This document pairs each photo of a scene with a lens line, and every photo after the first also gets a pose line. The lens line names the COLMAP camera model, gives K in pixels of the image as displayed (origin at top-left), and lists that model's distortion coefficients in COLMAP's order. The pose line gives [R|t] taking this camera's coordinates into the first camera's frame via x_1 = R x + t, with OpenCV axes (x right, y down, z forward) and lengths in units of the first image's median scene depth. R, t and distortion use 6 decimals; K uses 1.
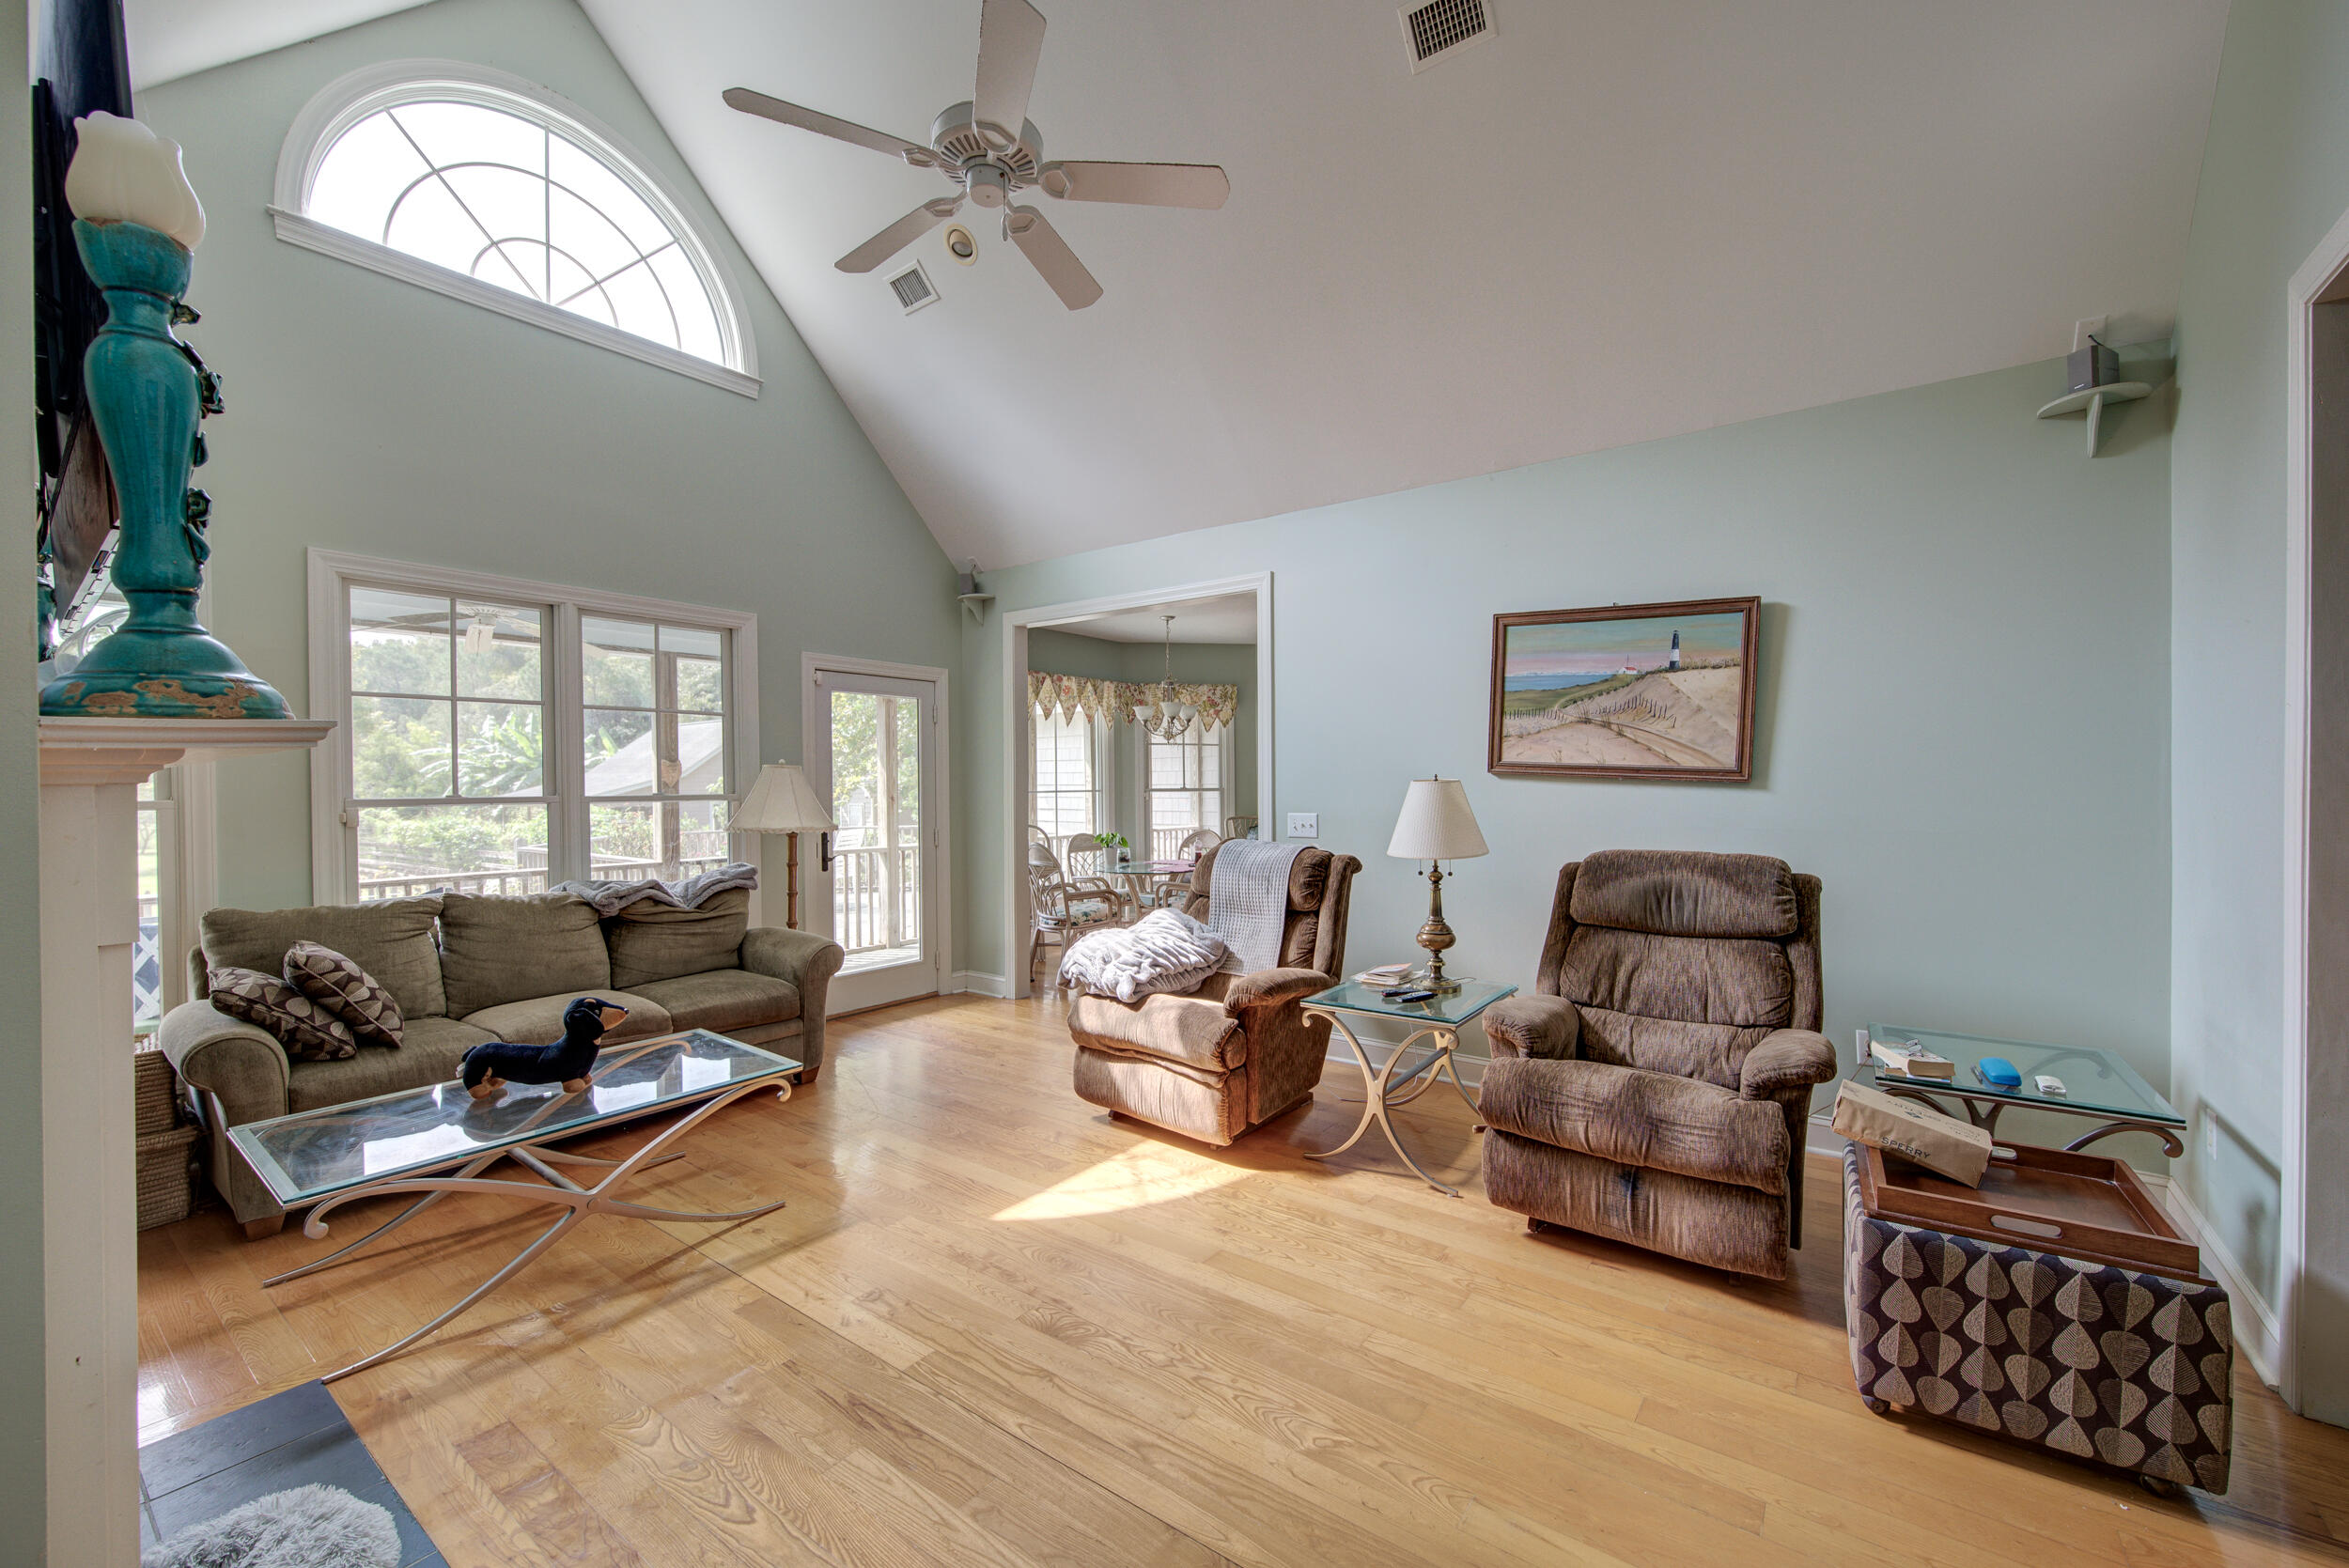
lens RADIAL K [[929.8, 0, 1182.6], [0, 929.8, 799.7], [0, 0, 1]] dist [0.011303, 0.000130]
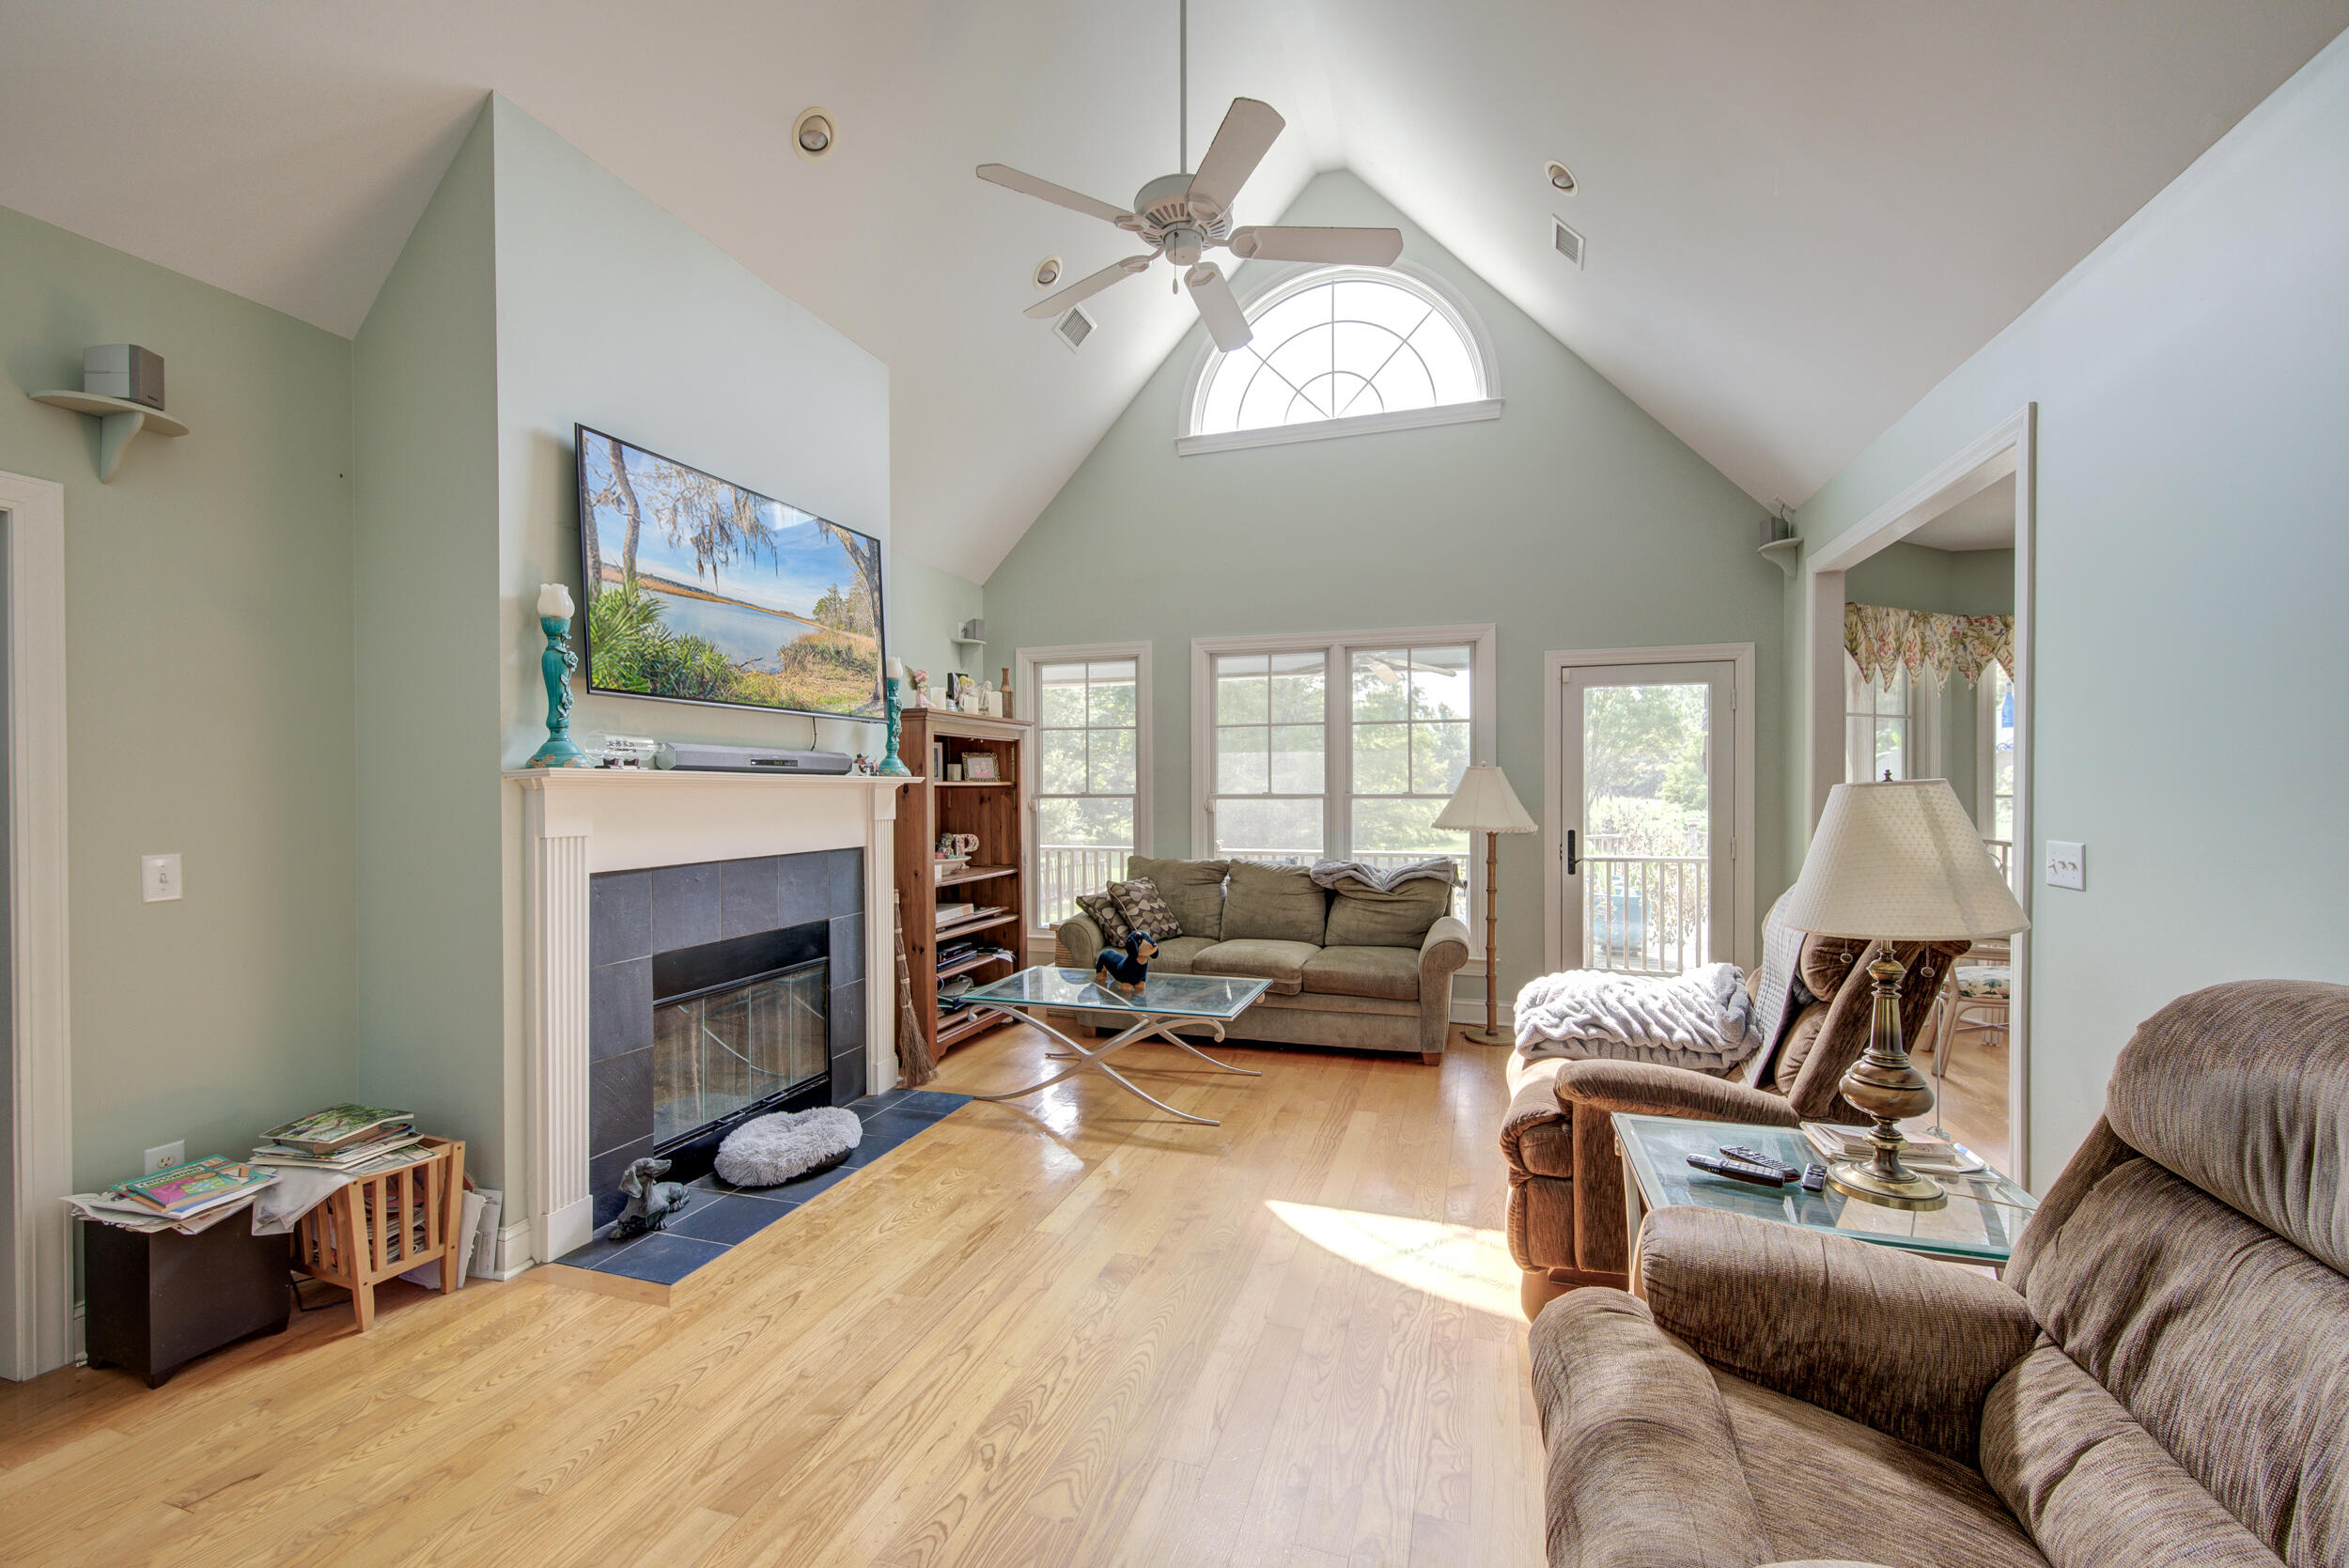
lens RADIAL K [[946.3, 0, 1199.0], [0, 946.3, 795.5], [0, 0, 1]] dist [0.018294, 0.000141]
pose [[0.337733, 0.012215, -0.941163, 0.573347], [-0.016267, 0.999842, 0.007140, -0.008784], [0.941101, 0.012898, 0.337878, 0.420481]]
